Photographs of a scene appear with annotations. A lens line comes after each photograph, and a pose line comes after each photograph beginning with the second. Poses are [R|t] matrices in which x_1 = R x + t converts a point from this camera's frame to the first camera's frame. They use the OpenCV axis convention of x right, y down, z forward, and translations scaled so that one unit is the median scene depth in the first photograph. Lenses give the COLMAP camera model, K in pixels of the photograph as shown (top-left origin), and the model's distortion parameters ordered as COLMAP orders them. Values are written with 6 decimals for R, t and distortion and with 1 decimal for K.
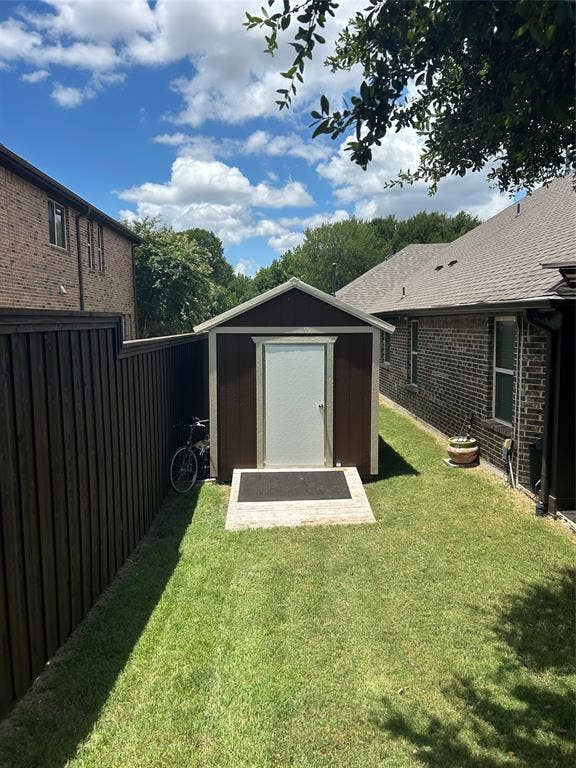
lens RADIAL K [[580.5, 0, 288.0], [0, 580.5, 384.0], [0, 0, 1]] dist [0.051553, -0.002023]
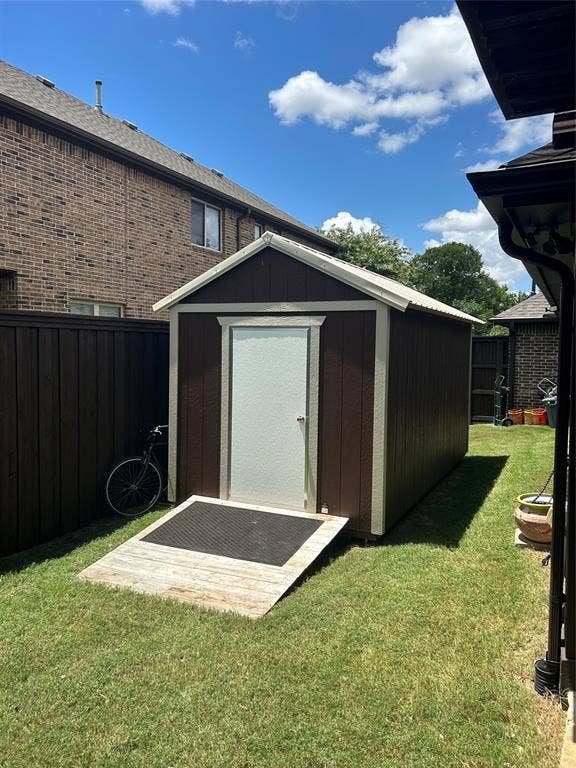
lens RADIAL K [[580.5, 0, 288.0], [0, 580.5, 384.0], [0, 0, 1]] dist [0.051553, -0.002023]
pose [[0.886370, 0.049962, -0.460274, 0.356058], [-0.069107, 0.997300, -0.024825, 0.014968], [0.457791, 0.053813, 0.887430, 0.392931]]
